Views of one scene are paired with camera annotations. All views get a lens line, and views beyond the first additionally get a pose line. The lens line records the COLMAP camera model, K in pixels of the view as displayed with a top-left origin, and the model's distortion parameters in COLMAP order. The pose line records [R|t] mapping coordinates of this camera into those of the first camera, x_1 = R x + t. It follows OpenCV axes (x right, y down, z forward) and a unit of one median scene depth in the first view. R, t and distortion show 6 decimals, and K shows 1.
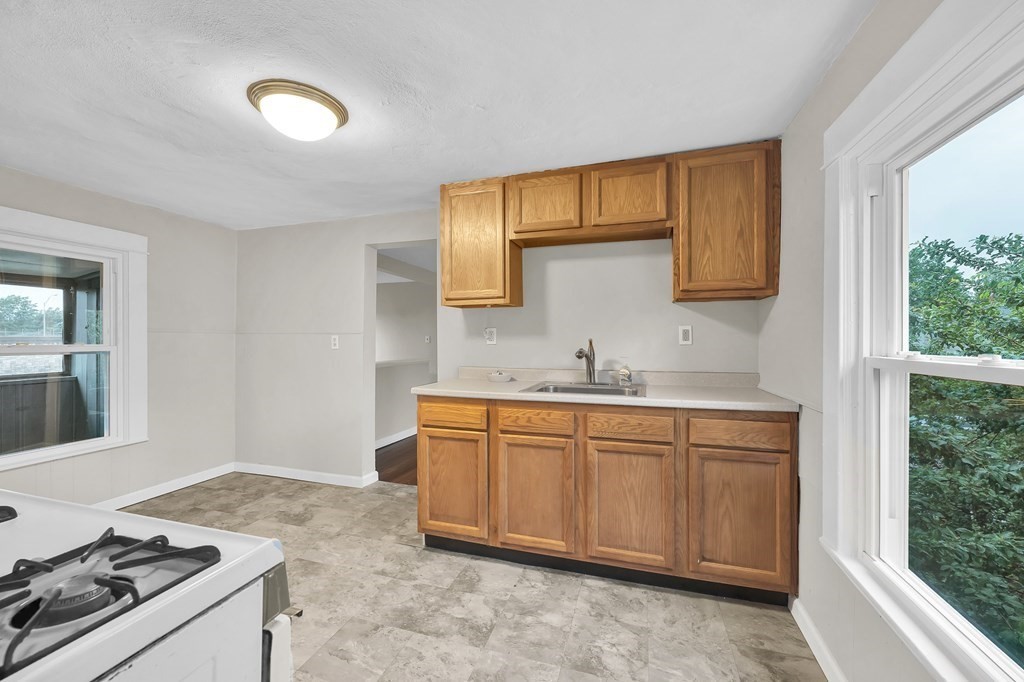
lens RADIAL K [[405.1, 0, 484.0], [0, 405.1, 339.8], [0, 0, 1]] dist [0.000043, -0.000029]
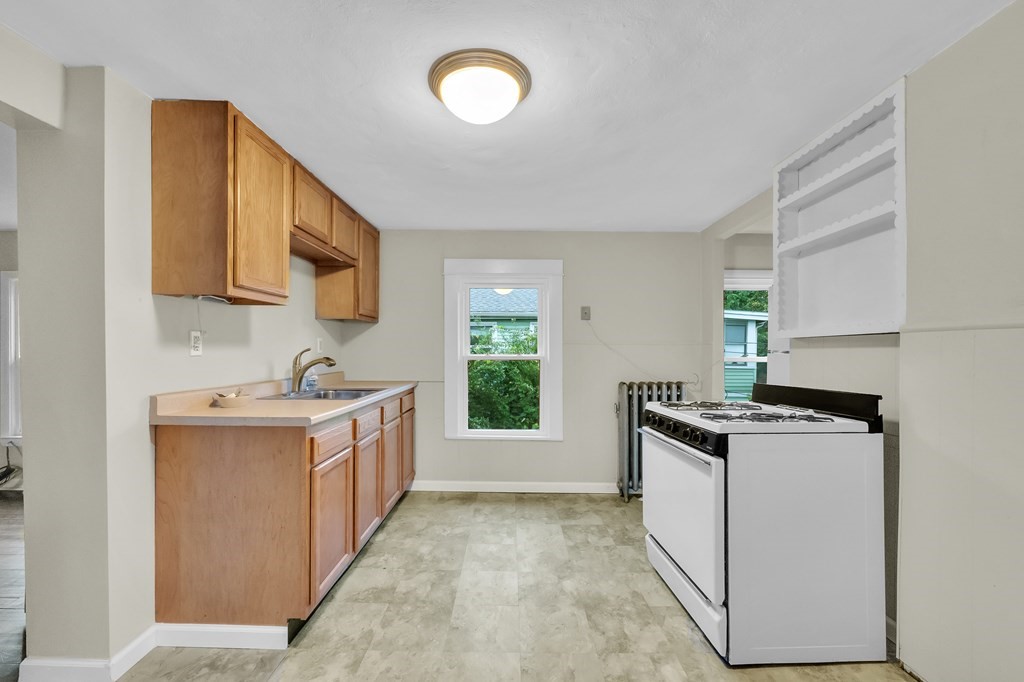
lens RADIAL K [[422.0, 0, 508.0], [0, 422.0, 351.9], [0, 0, 1]] dist [-0.000728, -0.000234]
pose [[-0.316012, -0.003772, 0.948748, -1.034988], [-0.001197, 0.999993, 0.003577, 0.002339], [-0.948754, -0.000005, -0.316014, 0.948746]]
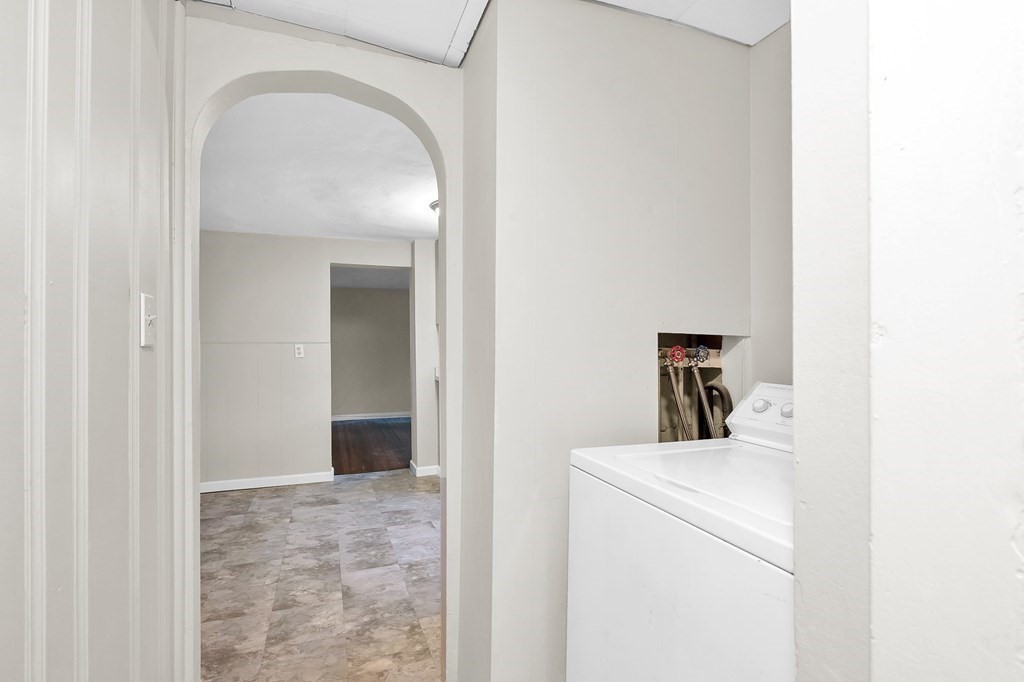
lens RADIAL K [[483.4, 0, 512.1], [0, 483.4, 362.9], [0, 0, 1]] dist [-0.000522, -0.000100]
pose [[0.760655, -0.017827, 0.648912, -1.209389], [-0.005299, 0.999419, 0.033667, -0.012681], [-0.649135, -0.029047, 0.760118, -0.509200]]
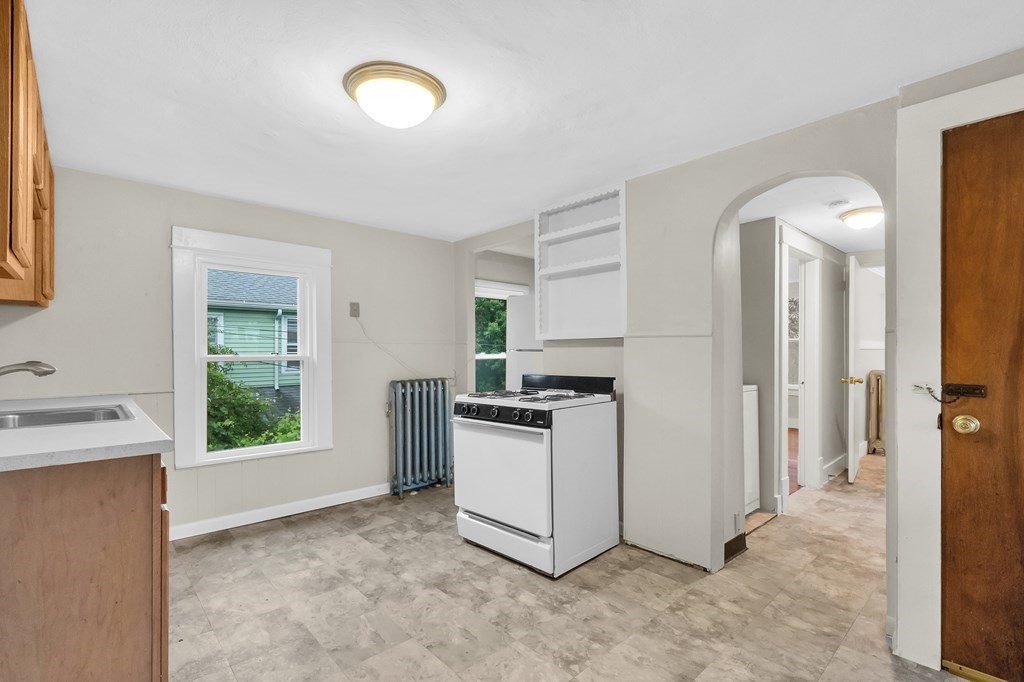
lens RADIAL K [[474.4, 0, 516.9], [0, 474.4, 349.3], [0, 0, 1]] dist [-0.002249, 0.000057]
pose [[-0.883746, 0.000416, 0.467967, -0.912072], [0.000911, 0.999999, 0.000832, 0.001229], [-0.467966, 0.001161, -0.883745, 1.398042]]
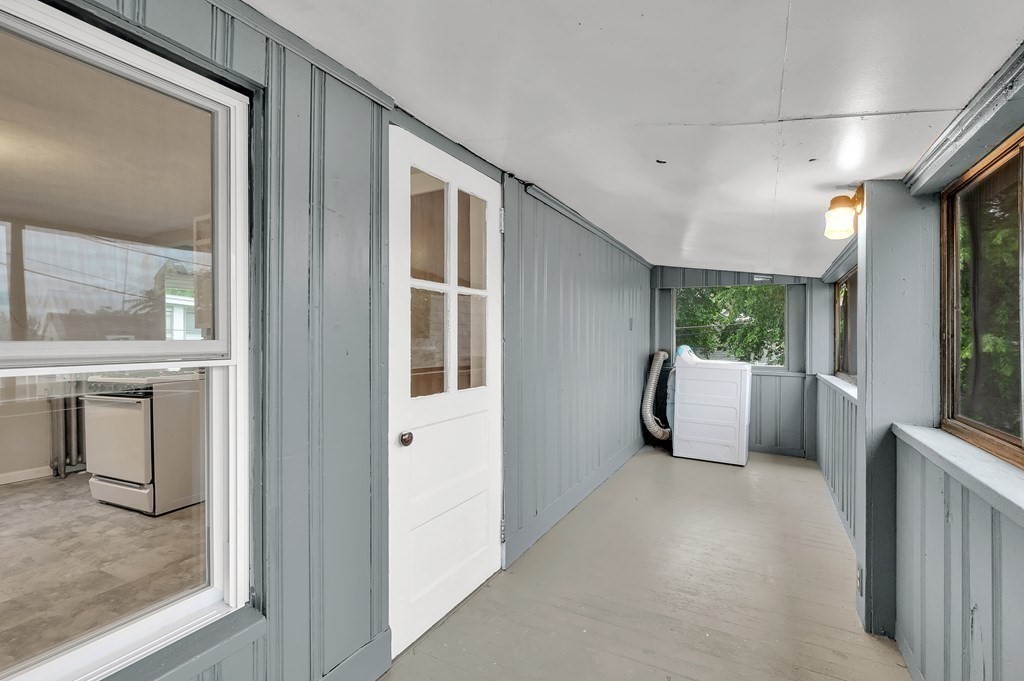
lens RADIAL K [[454.5, 0, 523.0], [0, 454.5, 340.9], [0, 0, 1]] dist [-0.000201, -0.000115]
pose [[-0.988591, 0.012776, 0.150080, -1.783550], [0.012885, 0.999917, -0.000249, 0.033995], [-0.150071, 0.001687, -0.988674, 1.551476]]
